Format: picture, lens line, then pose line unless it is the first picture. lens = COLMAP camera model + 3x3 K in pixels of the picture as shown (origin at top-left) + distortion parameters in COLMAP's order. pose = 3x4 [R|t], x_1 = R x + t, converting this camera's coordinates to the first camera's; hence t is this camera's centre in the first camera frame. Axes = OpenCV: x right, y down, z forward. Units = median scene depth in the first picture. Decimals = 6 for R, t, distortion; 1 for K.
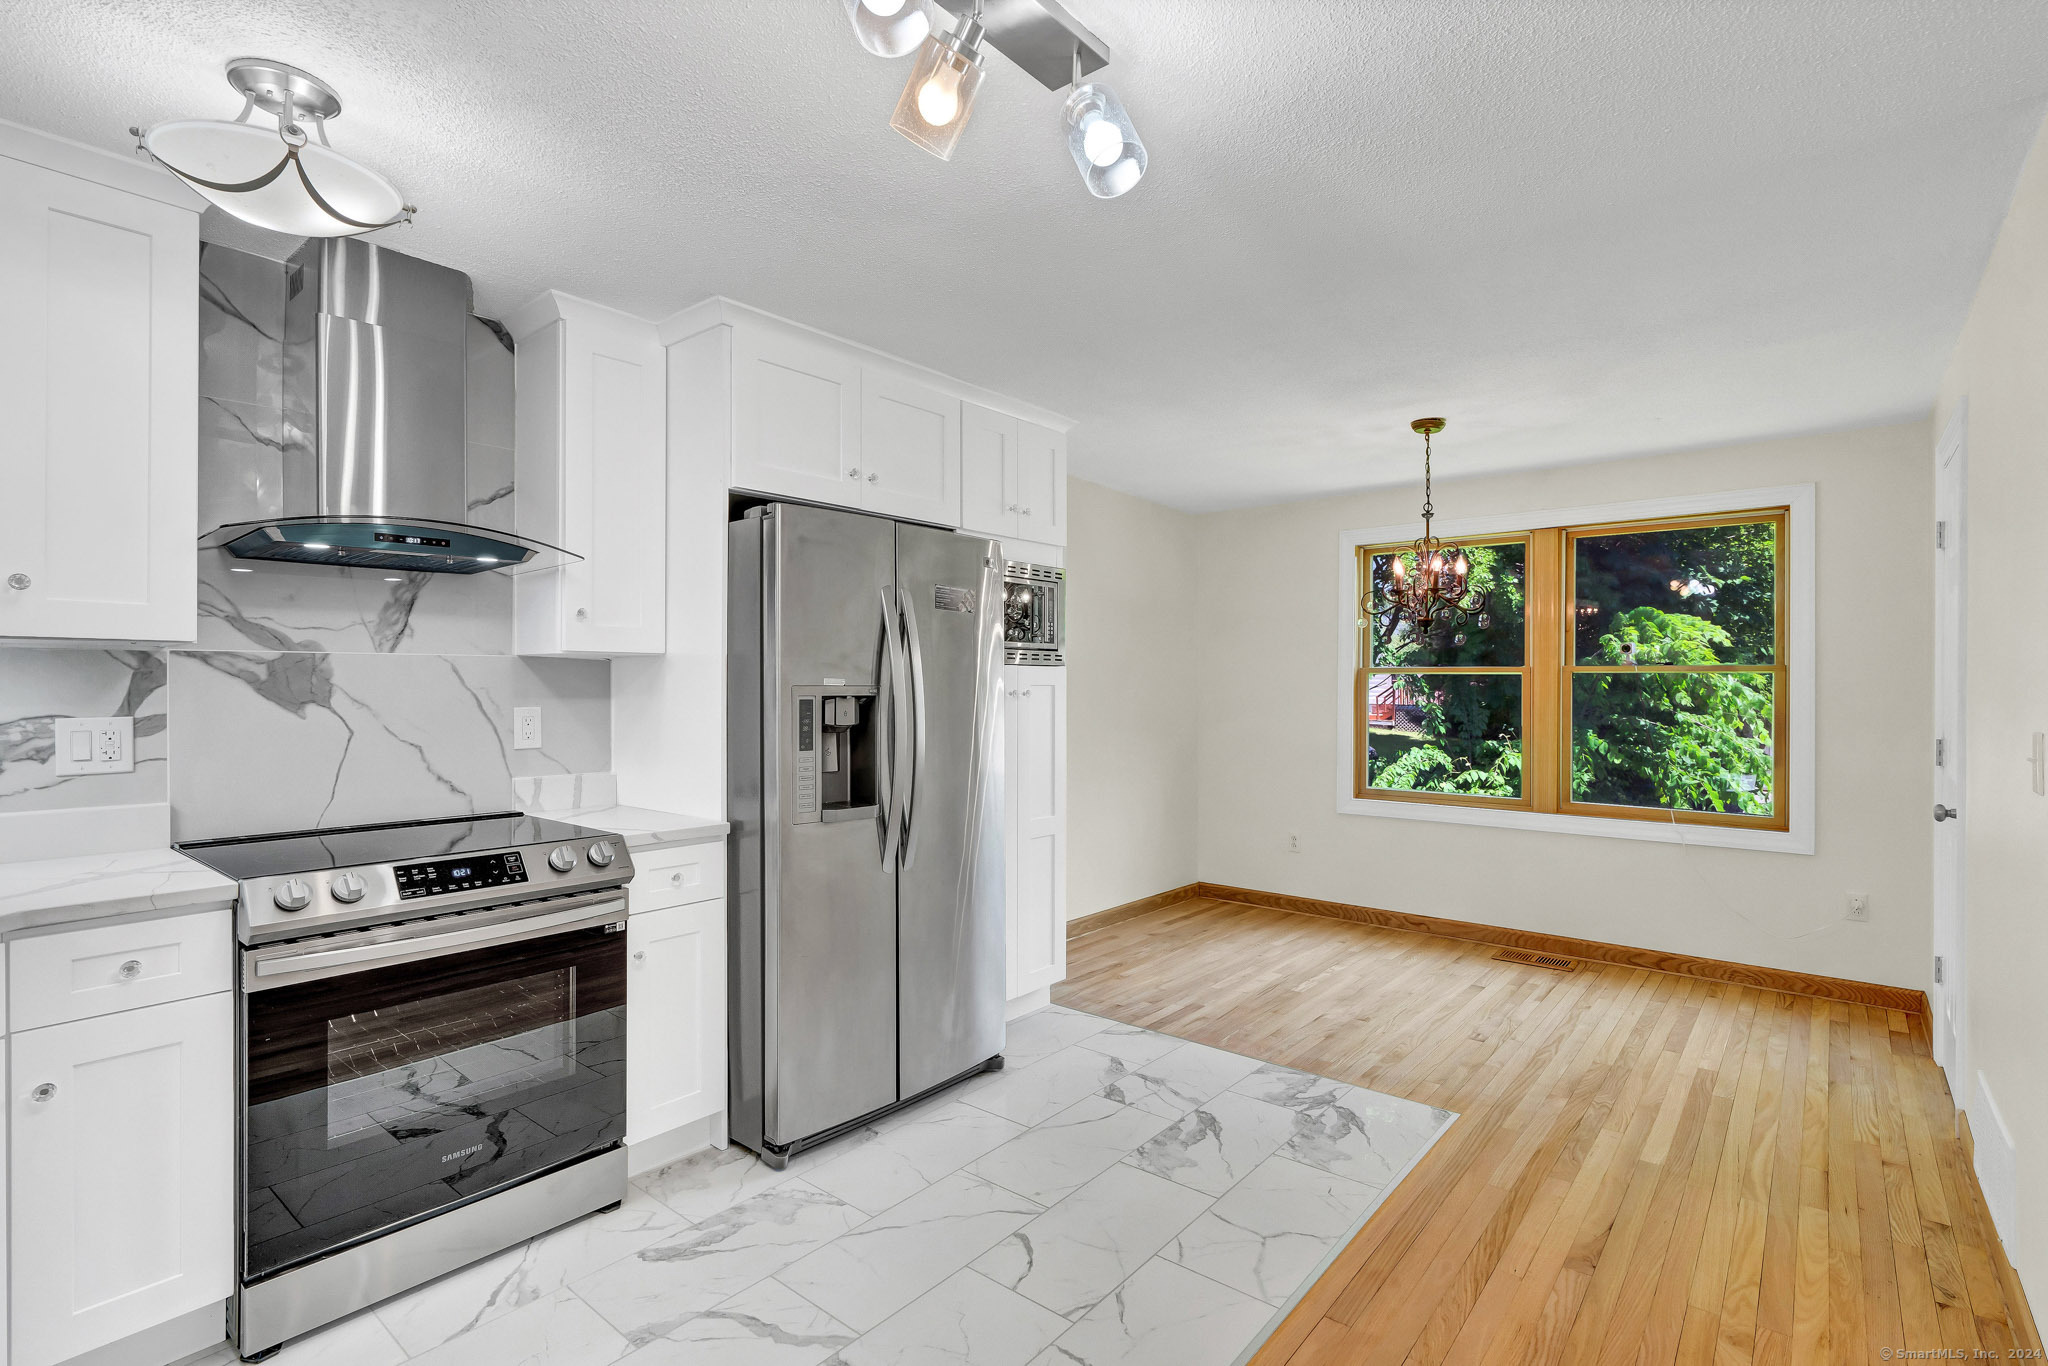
lens RADIAL K [[966.1, 0, 1024.2], [0, 966.1, 684.0], [0, 0, 1]] dist [-0.004886, 0.001543]
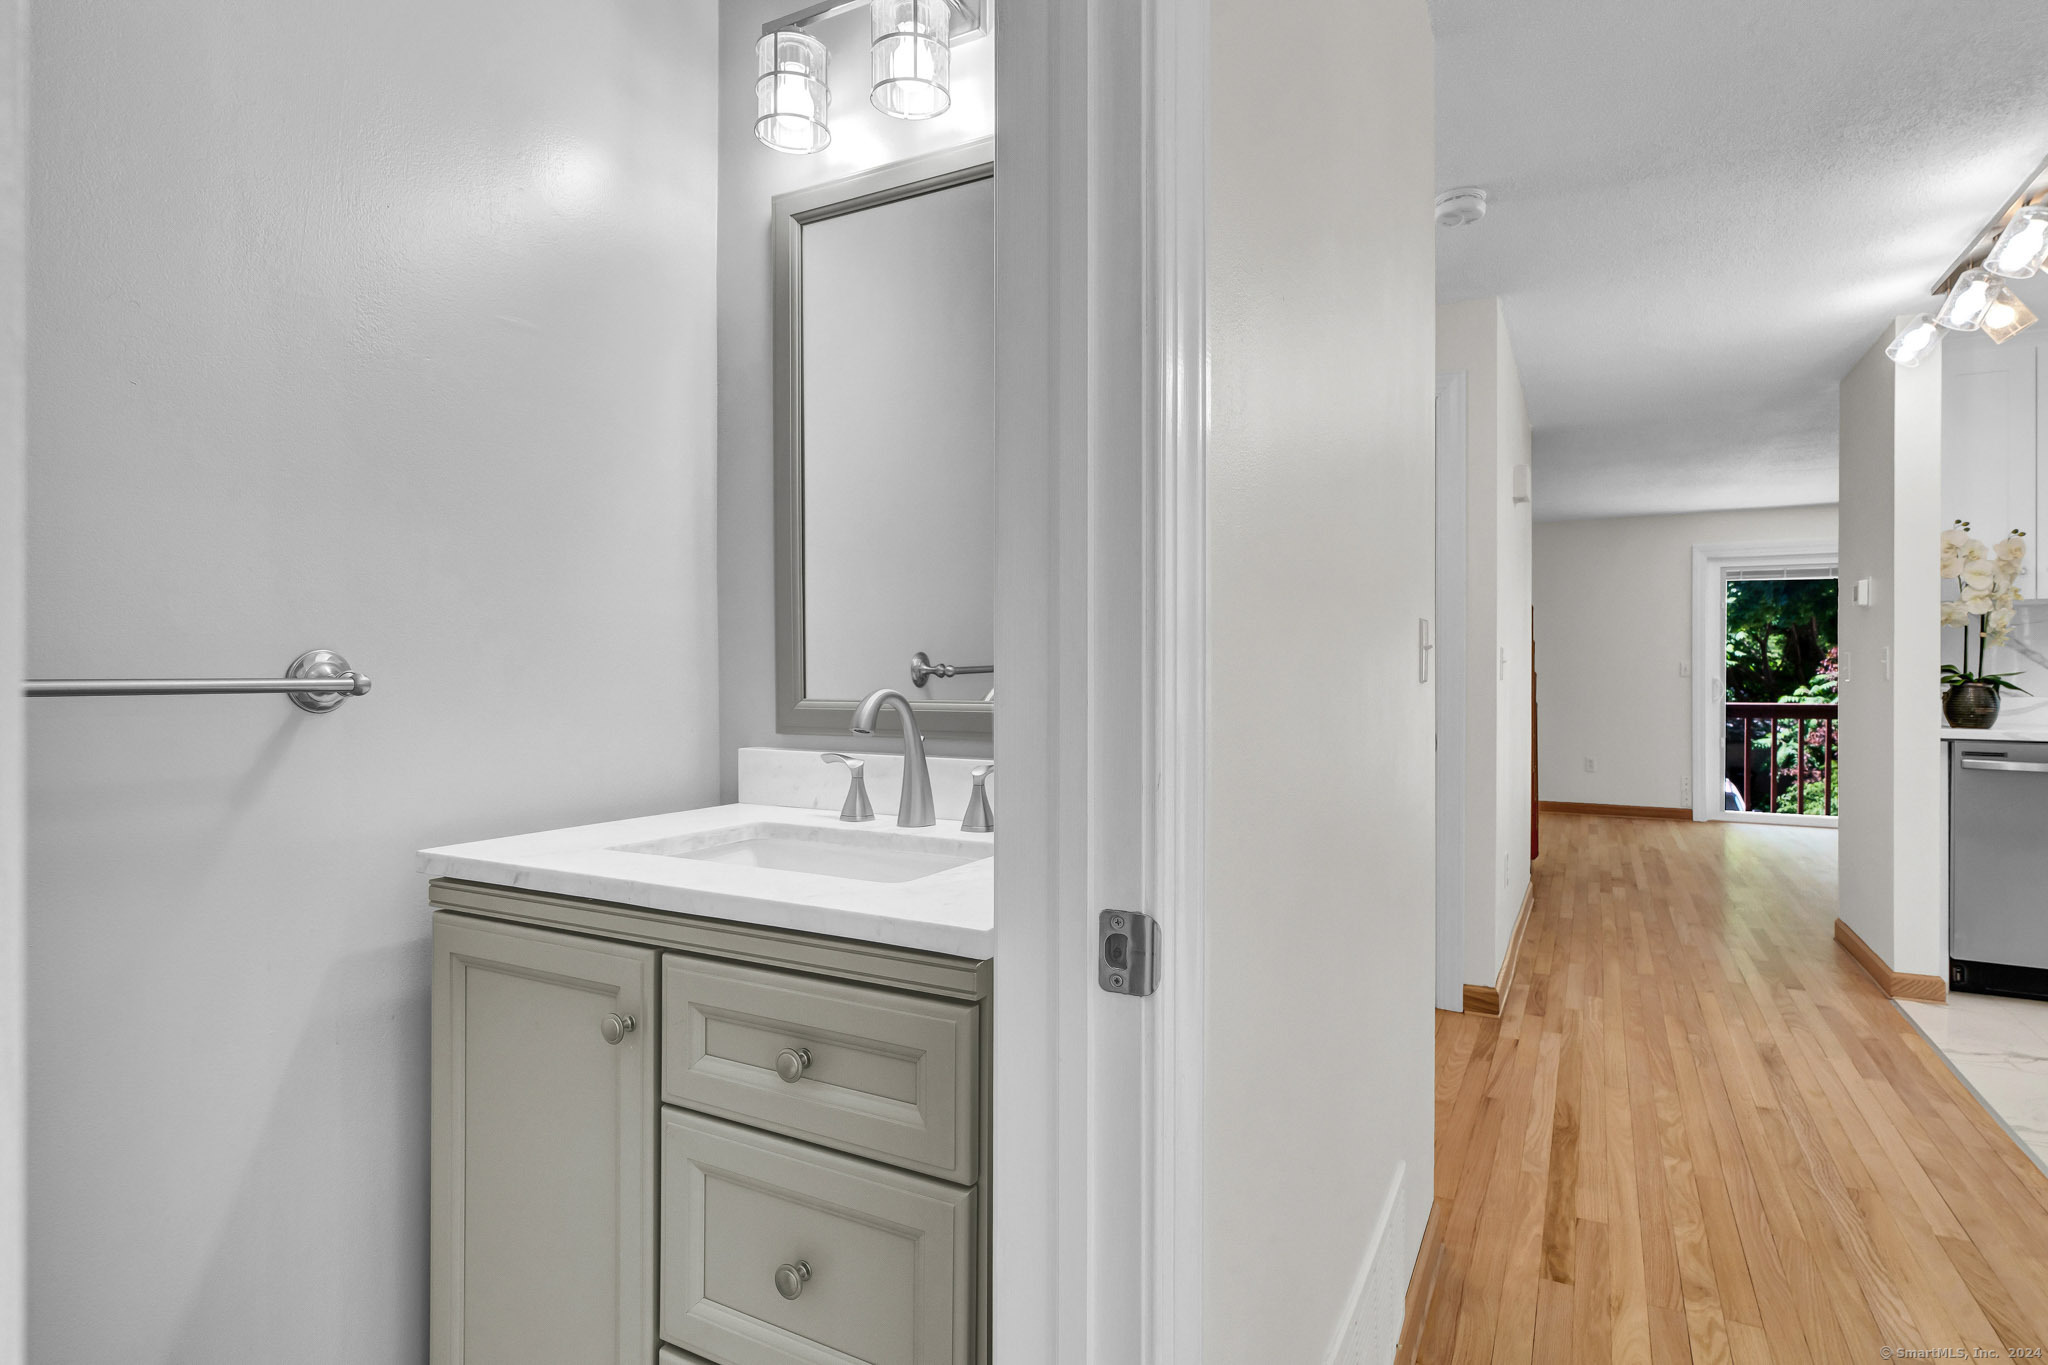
lens RADIAL K [[1065.1, 0, 1028.6], [0, 1065.1, 669.9], [0, 0, 1]] dist [0.000041, 0.001565]
pose [[-0.978626, -0.005037, -0.205586, 0.865120], [-0.004531, 0.999985, -0.002928, 0.056102], [0.205598, -0.001934, -0.978635, 1.023065]]
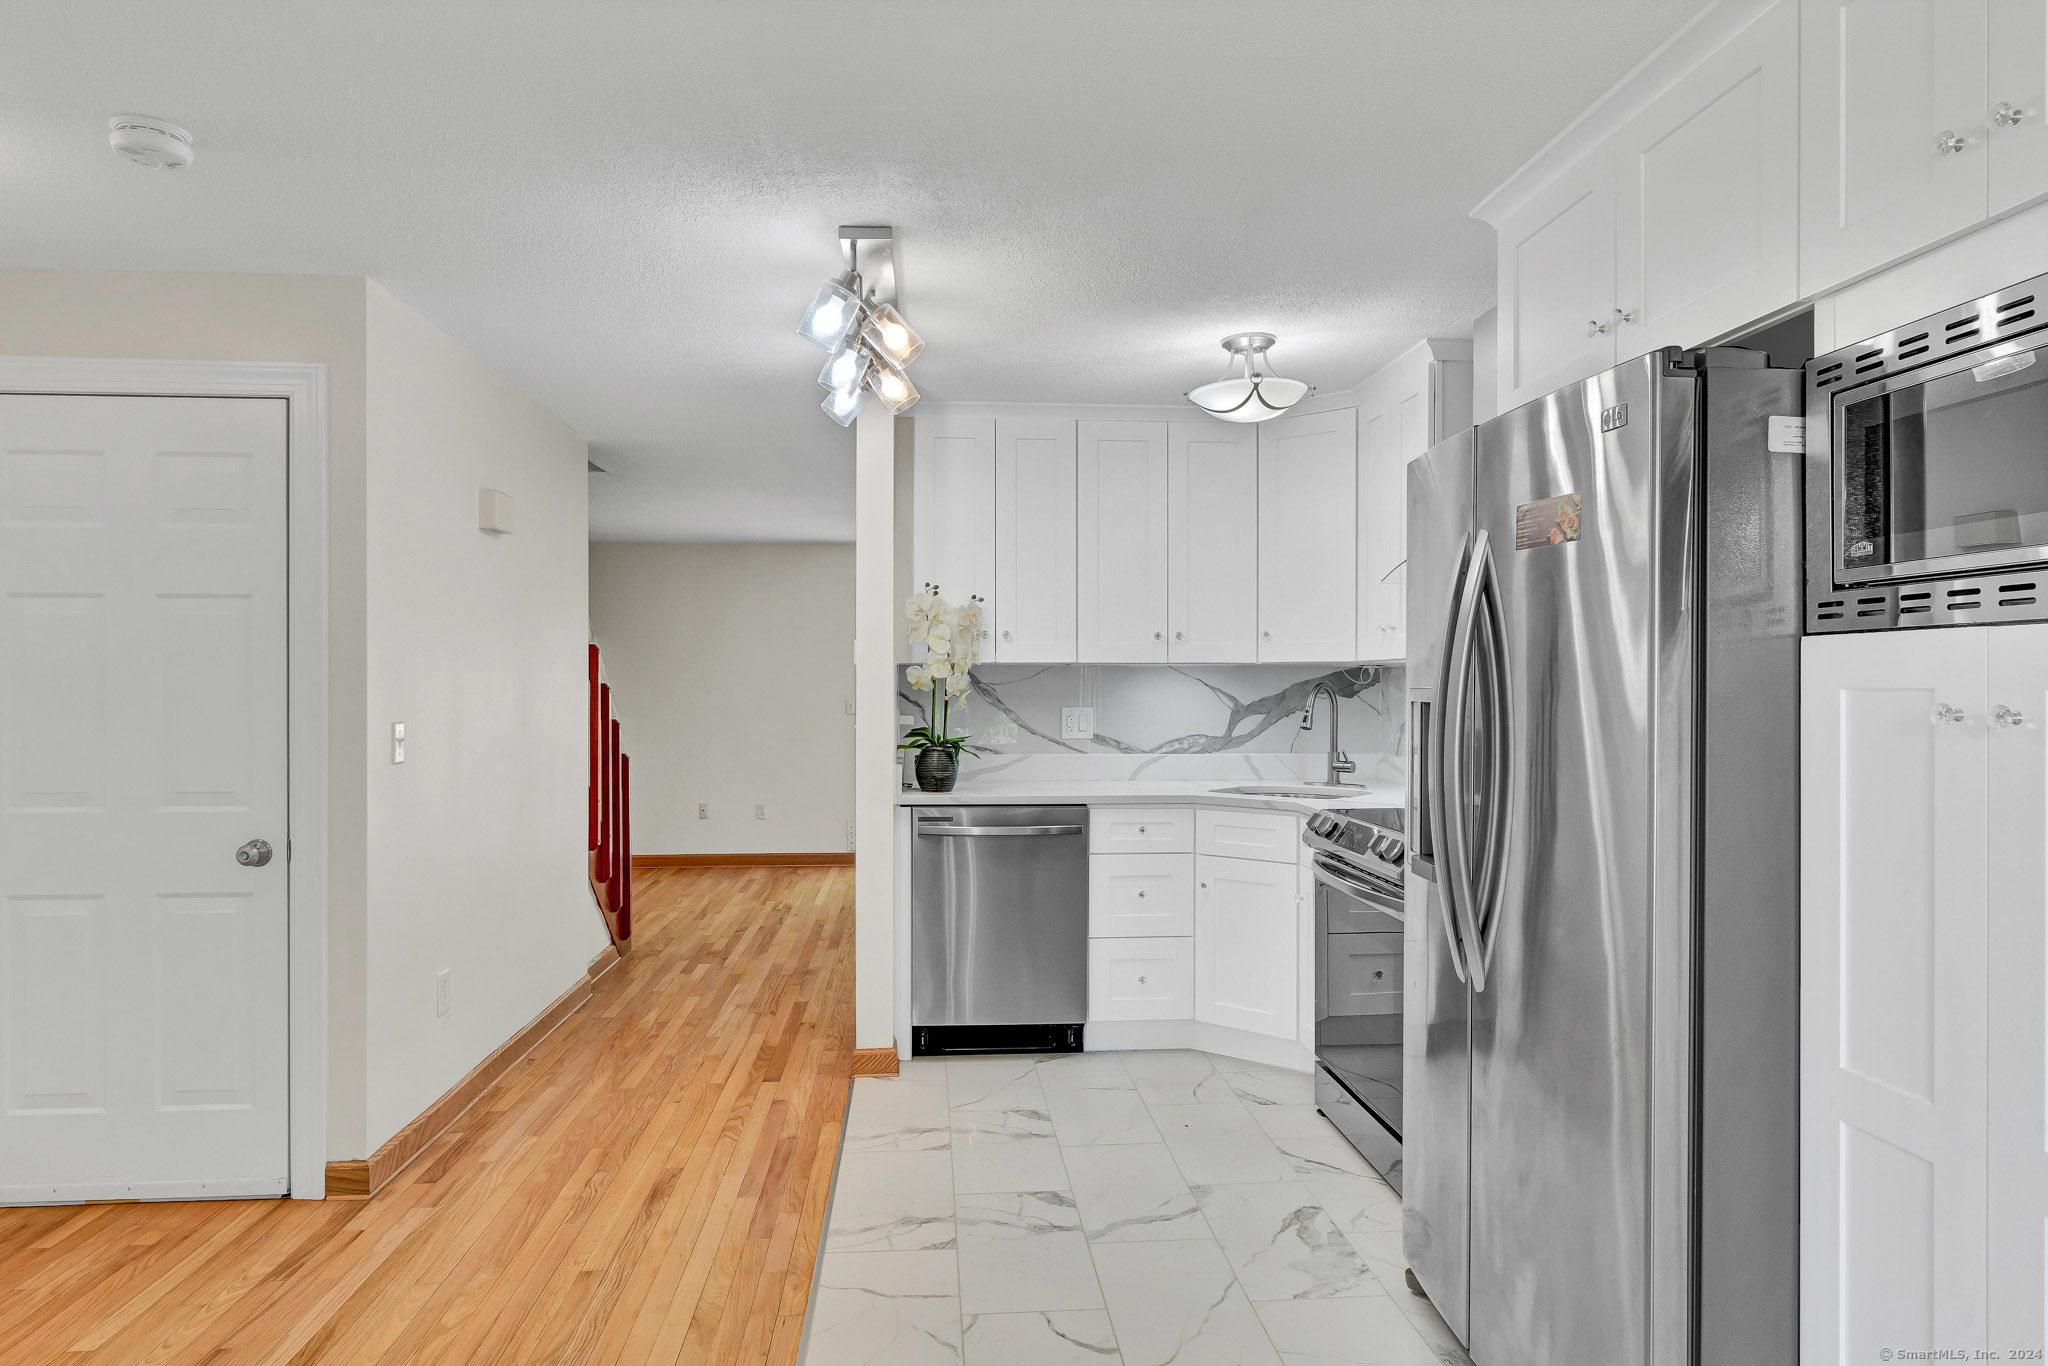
lens RADIAL K [[1230.1, 0, 1024.8], [0, 1230.1, 690.0], [0, 0, 1]] dist [0.000262, 0.001414]
pose [[-0.712810, 0.000726, -0.701357, 0.518374], [-0.001108, 0.999997, 0.002161, 0.001187], [0.701357, 0.002317, -0.712807, 1.118523]]
